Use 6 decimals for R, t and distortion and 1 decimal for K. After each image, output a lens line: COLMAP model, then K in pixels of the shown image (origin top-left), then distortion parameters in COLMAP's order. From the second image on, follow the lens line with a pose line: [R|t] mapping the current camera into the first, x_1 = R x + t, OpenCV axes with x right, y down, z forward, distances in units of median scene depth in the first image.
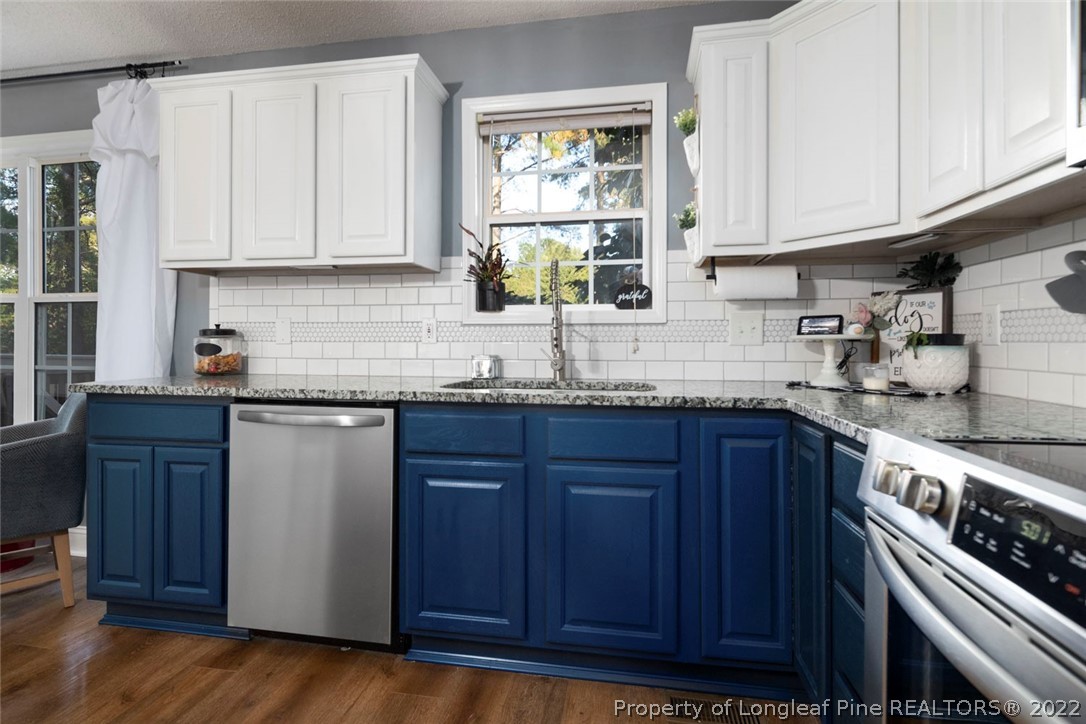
lens RADIAL K [[524.6, 0, 545.7], [0, 524.6, 343.2], [0, 0, 1]] dist [0.002042, -0.001071]
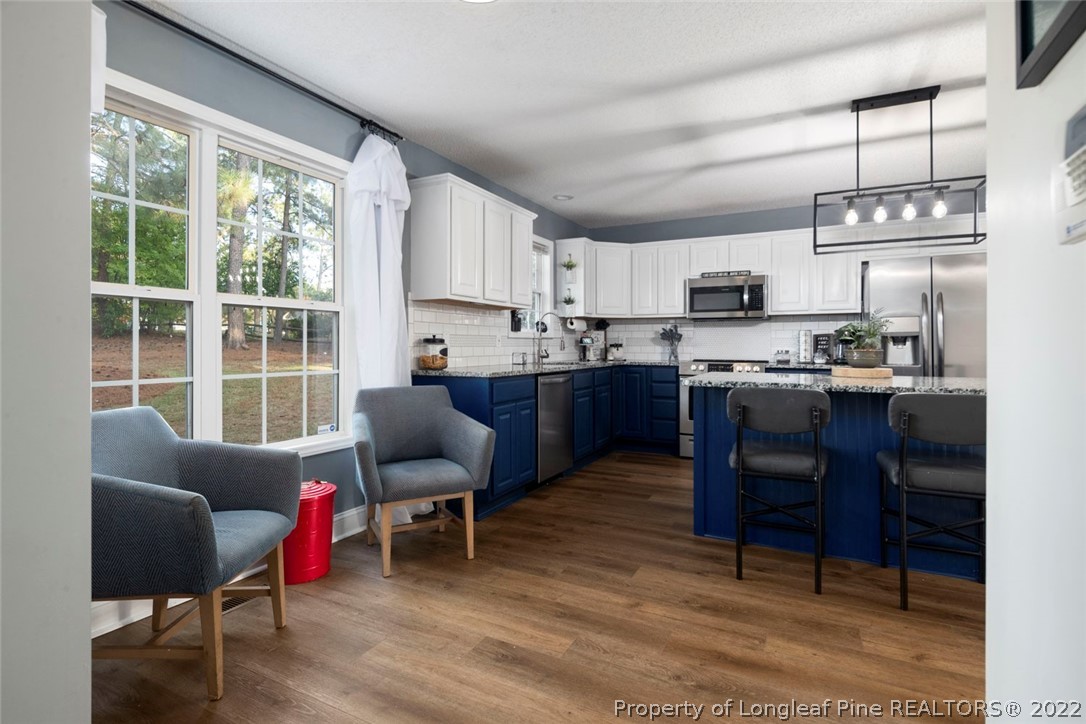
lens RADIAL K [[524.6, 0, 540.1], [0, 524.6, 346.3], [0, 0, 1]] dist [0.002042, -0.001071]
pose [[0.307781, -0.003186, 0.951452, -2.412702], [0.003189, 0.999992, 0.002317, -0.008894], [-0.951452, 0.002321, 0.307789, 0.328717]]
